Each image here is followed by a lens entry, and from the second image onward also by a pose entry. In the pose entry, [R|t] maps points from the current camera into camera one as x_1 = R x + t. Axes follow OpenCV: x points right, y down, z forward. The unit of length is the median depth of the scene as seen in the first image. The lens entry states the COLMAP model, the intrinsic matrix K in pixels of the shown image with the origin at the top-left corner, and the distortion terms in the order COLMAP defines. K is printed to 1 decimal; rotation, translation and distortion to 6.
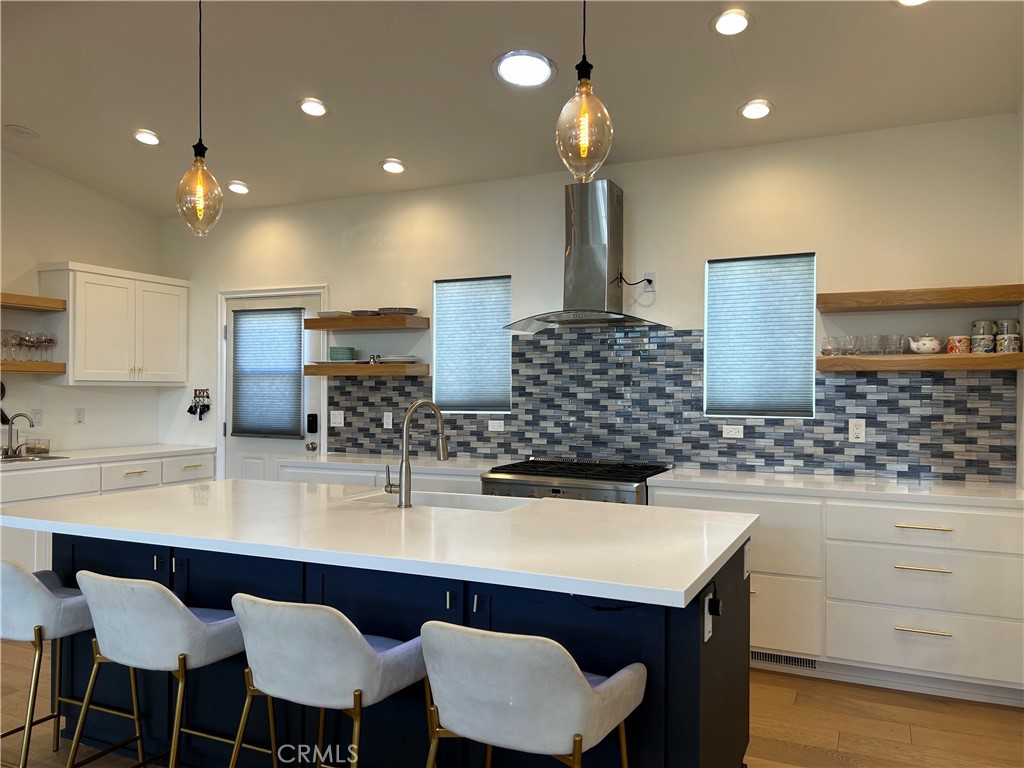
lens RADIAL K [[770.6, 0, 511.4], [0, 770.6, 386.7], [0, 0, 1]] dist [0.038779, -0.024996]
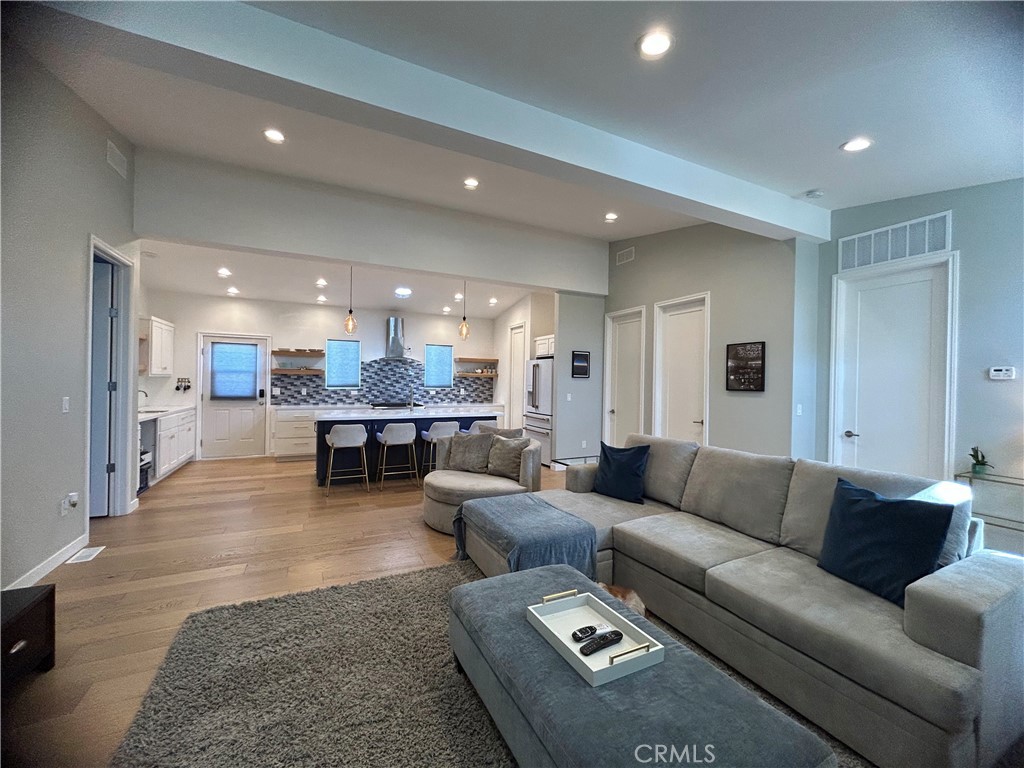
lens RADIAL K [[414.0, 0, 515.1], [0, 414.0, 375.7], [0, 0, 1]] dist [-0.001097, -0.000011]
pose [[0.617031, 0.010865, 0.786863, -0.904990], [-0.021619, 0.999761, 0.003149, -0.032085], [-0.786641, -0.018954, 0.617119, -0.450633]]
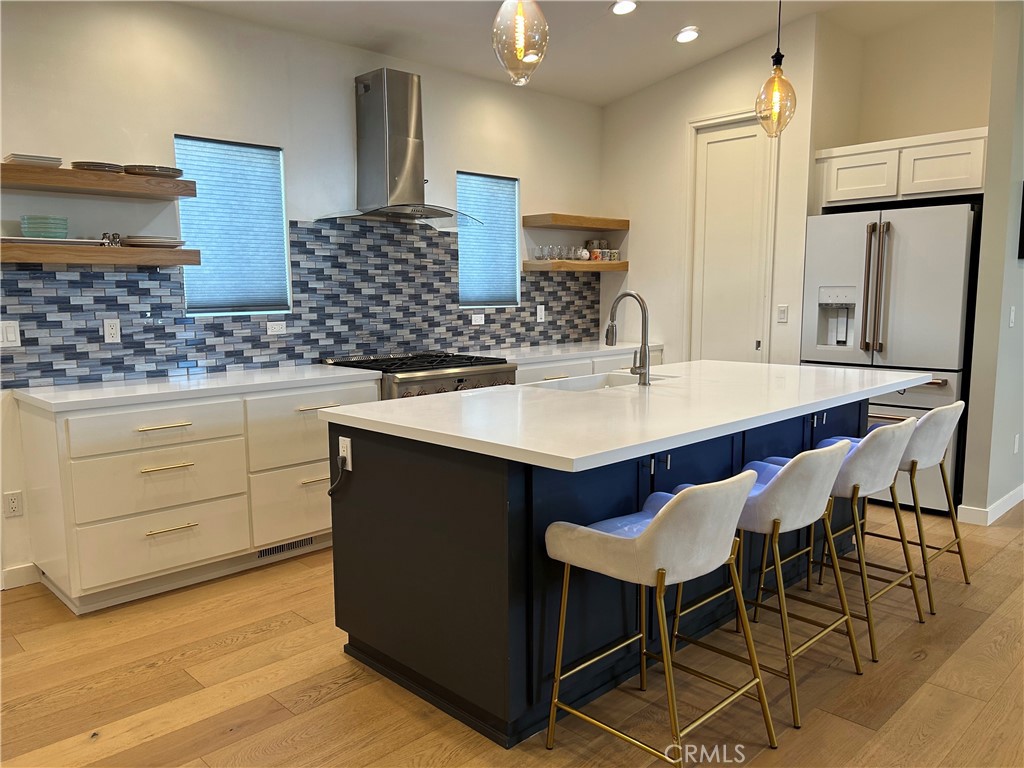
lens RADIAL K [[770.6, 0, 508.1], [0, 770.6, 388.6], [0, 0, 1]] dist [0.038779, -0.024996]
pose [[0.337252, -0.127673, 0.932717, -0.765785], [-0.000462, 0.990739, 0.135782, 0.000922], [-0.941414, -0.046224, 0.334069, 0.490143]]
